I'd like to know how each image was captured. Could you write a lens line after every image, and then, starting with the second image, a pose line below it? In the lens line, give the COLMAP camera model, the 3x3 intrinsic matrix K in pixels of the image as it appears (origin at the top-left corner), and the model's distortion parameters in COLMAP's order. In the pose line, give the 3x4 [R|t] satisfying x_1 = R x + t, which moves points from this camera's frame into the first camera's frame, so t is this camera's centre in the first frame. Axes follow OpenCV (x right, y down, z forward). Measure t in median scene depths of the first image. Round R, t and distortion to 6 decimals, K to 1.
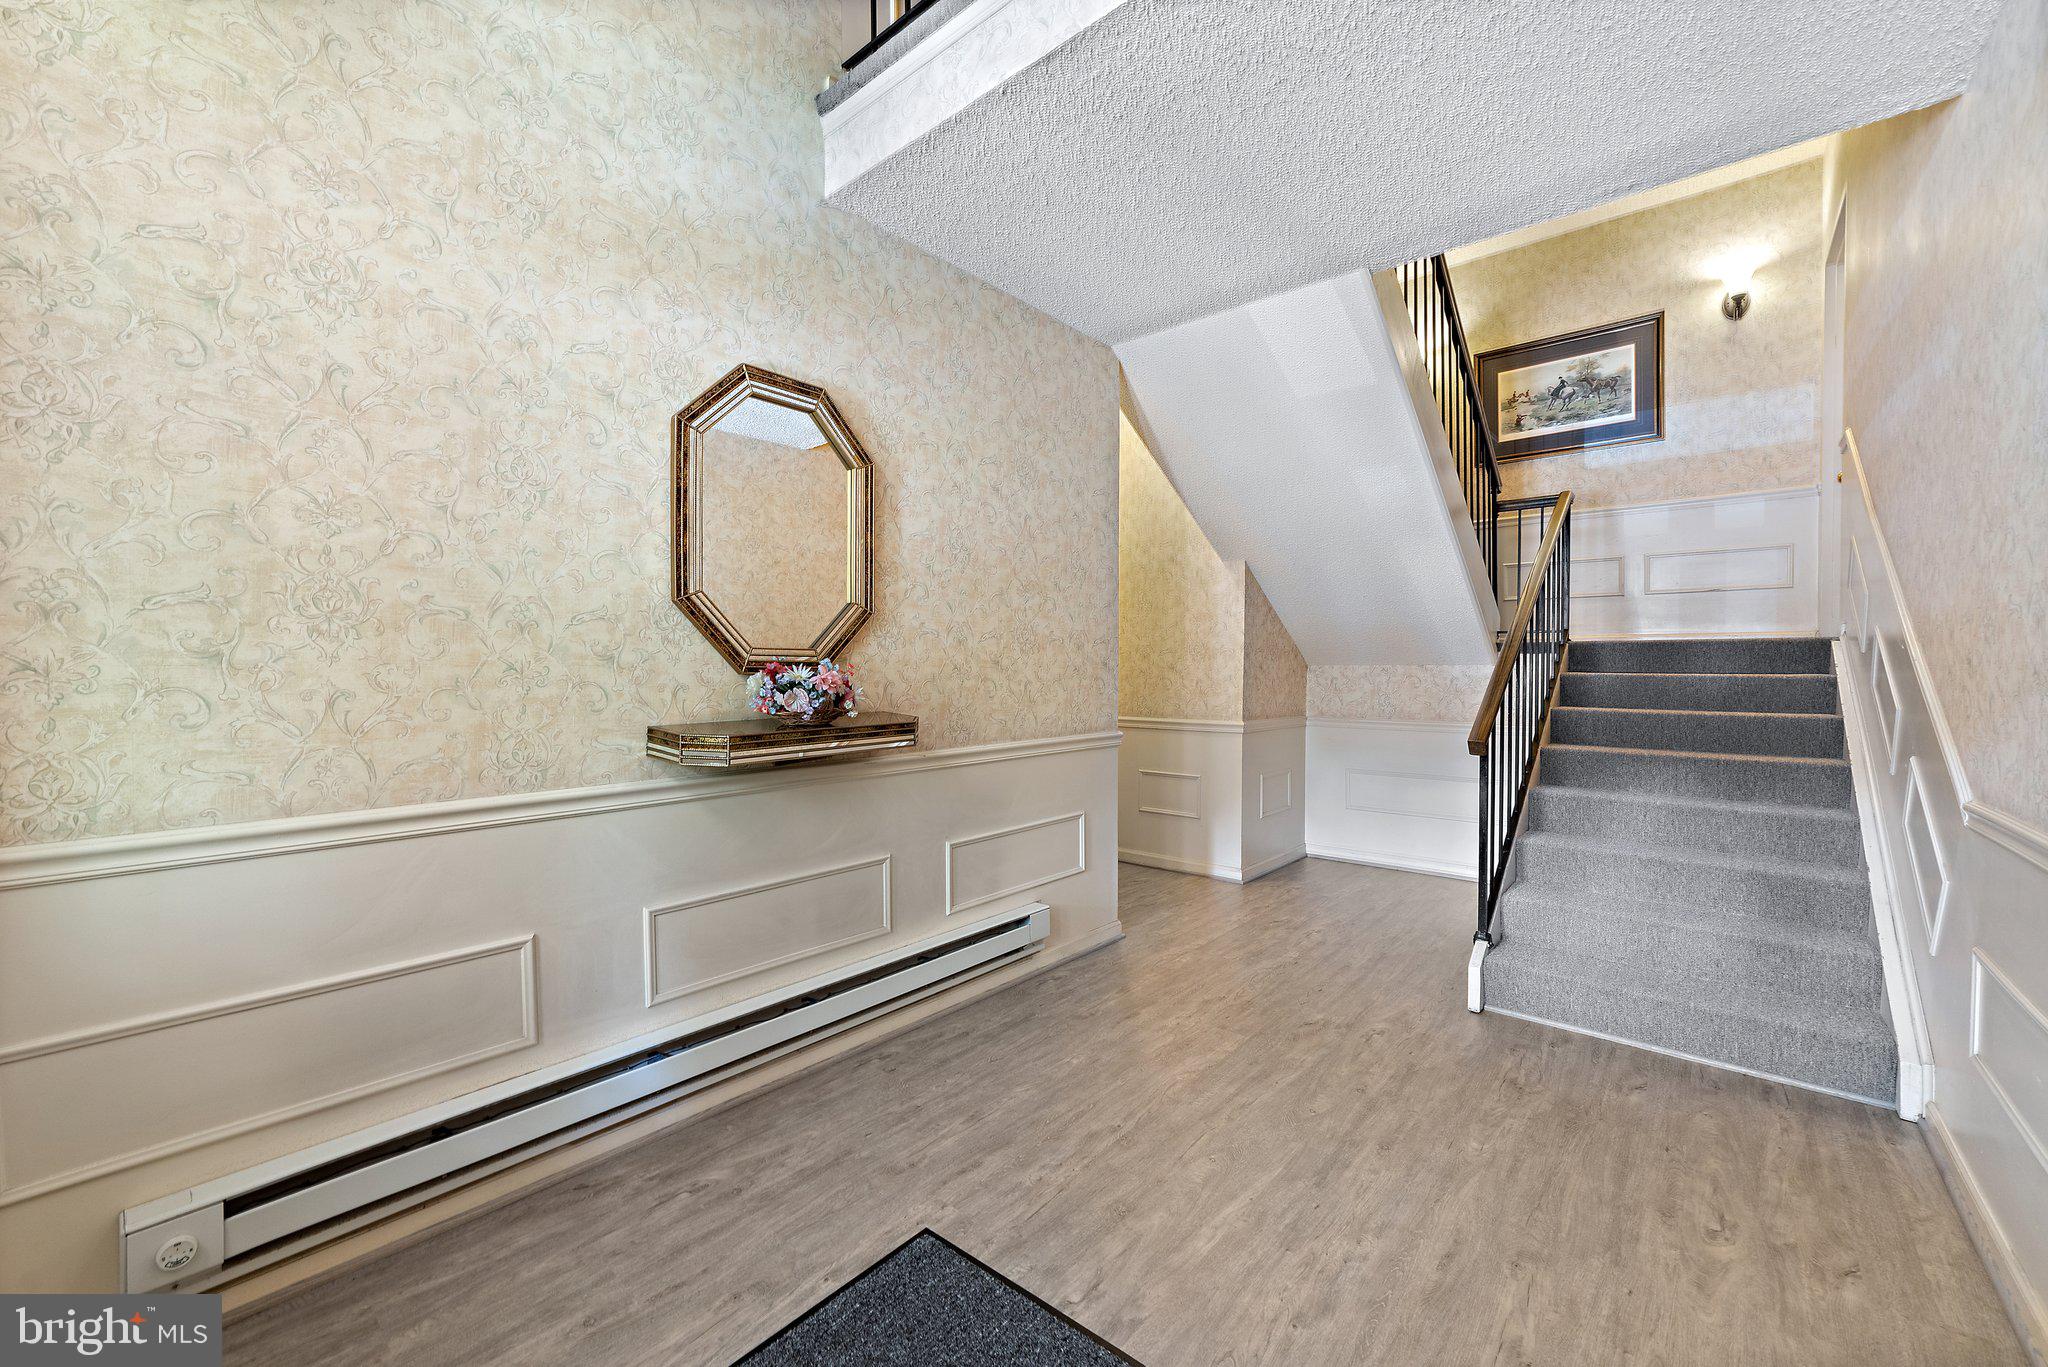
lens RADIAL K [[804.6, 0, 1033.9], [0, 804.6, 702.1], [0, 0, 1]] dist [-0.025851, -0.000070]
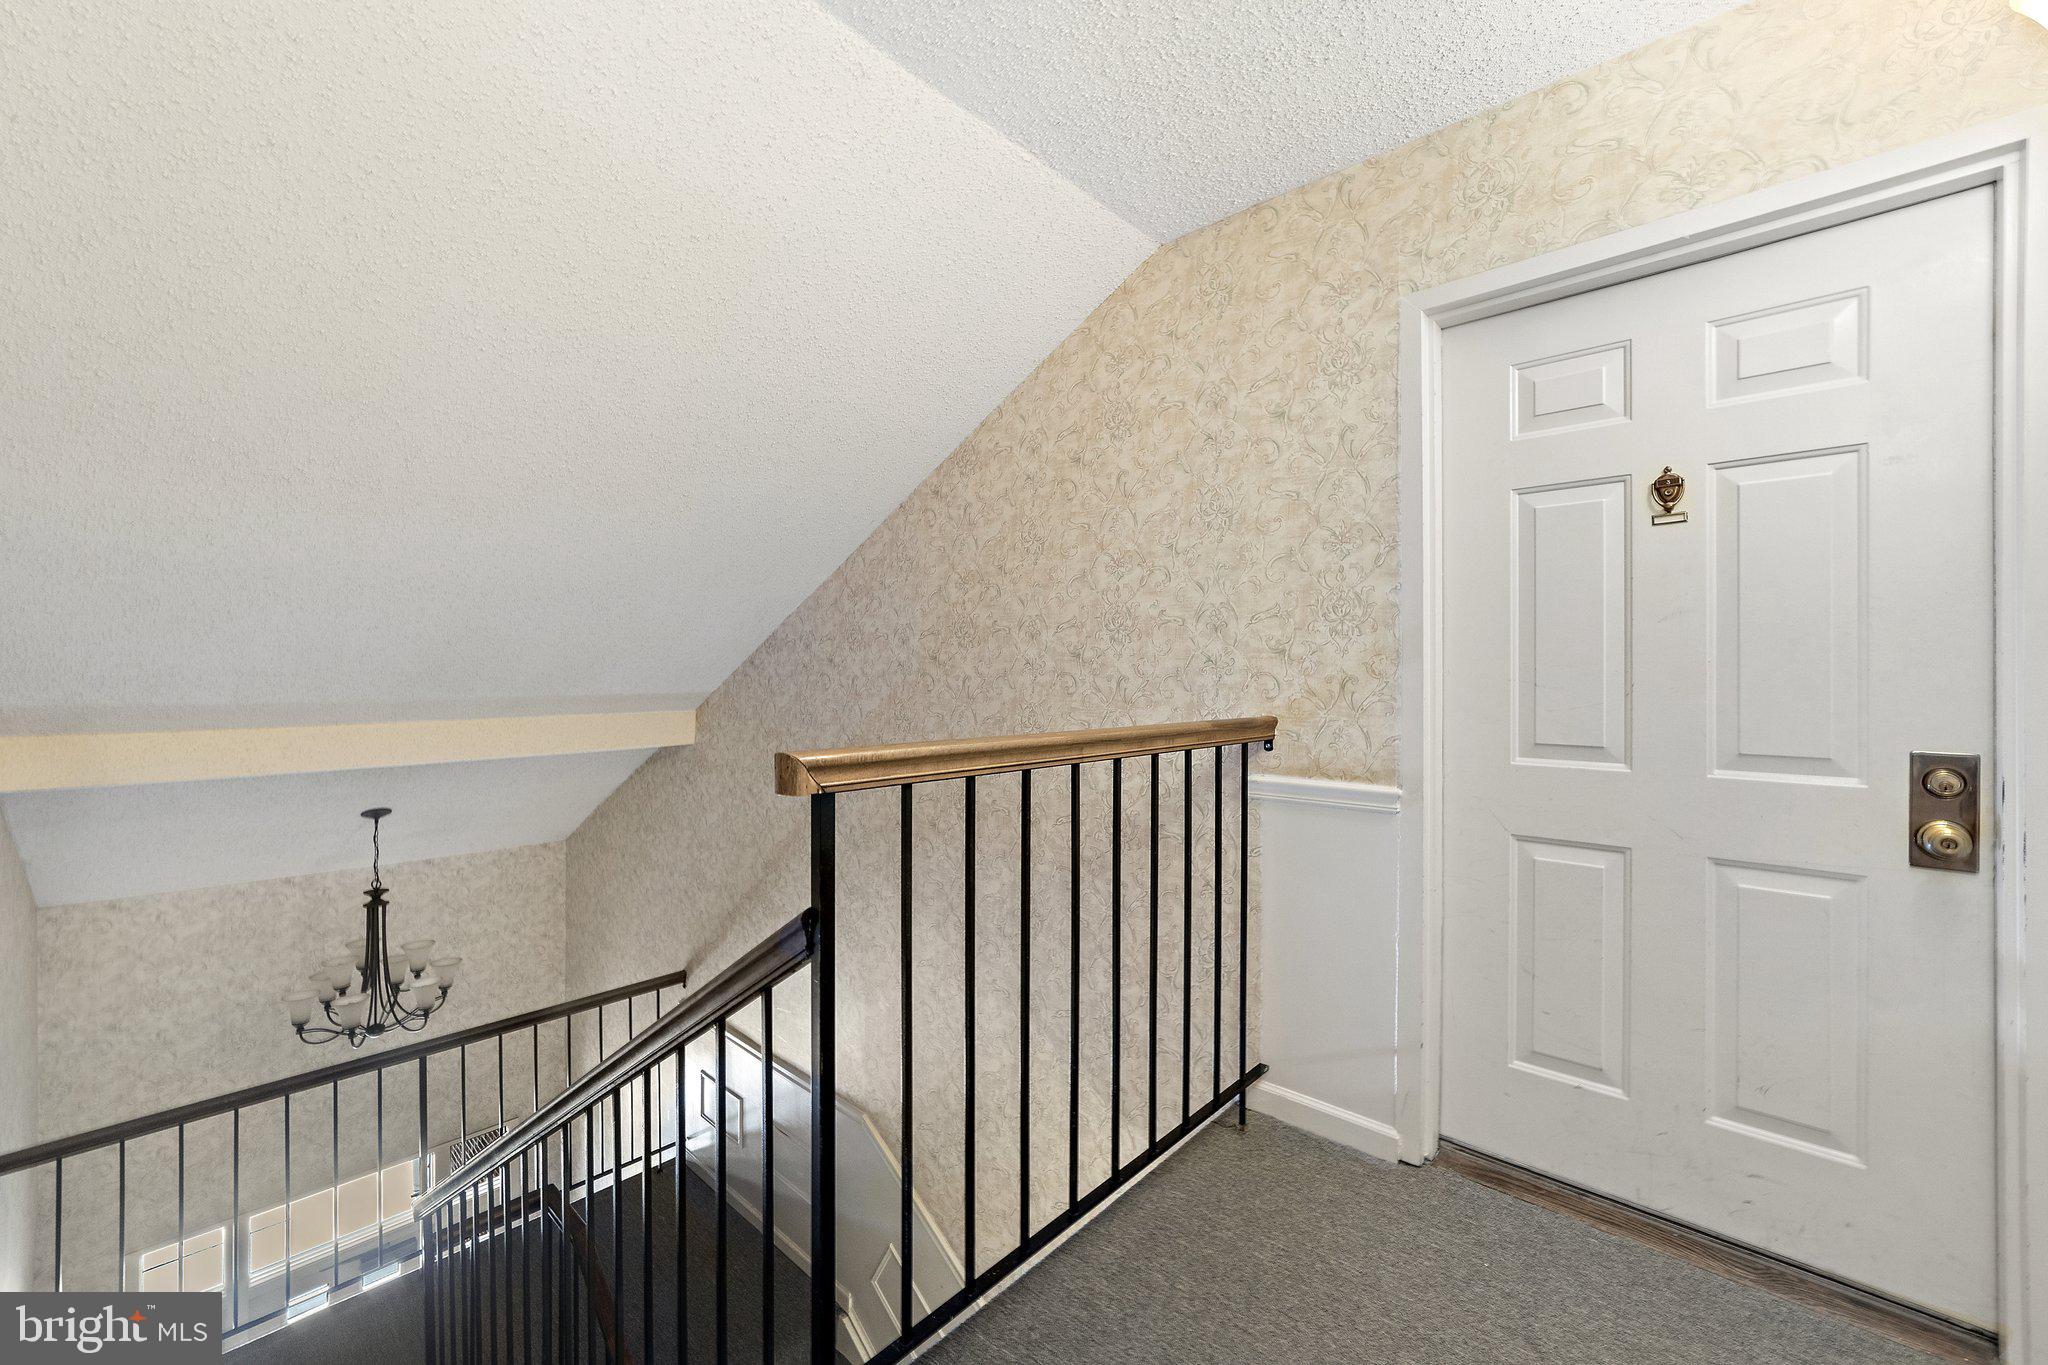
lens RADIAL K [[804.6, 0, 1035.4], [0, 804.6, 667.5], [0, 0, 1]] dist [-0.025851, -0.000070]
pose [[-0.031099, 0.005314, -0.999502, 0.704466], [-0.030797, 0.999506, 0.006272, -0.034022], [0.999042, 0.030976, -0.030920, 0.829741]]
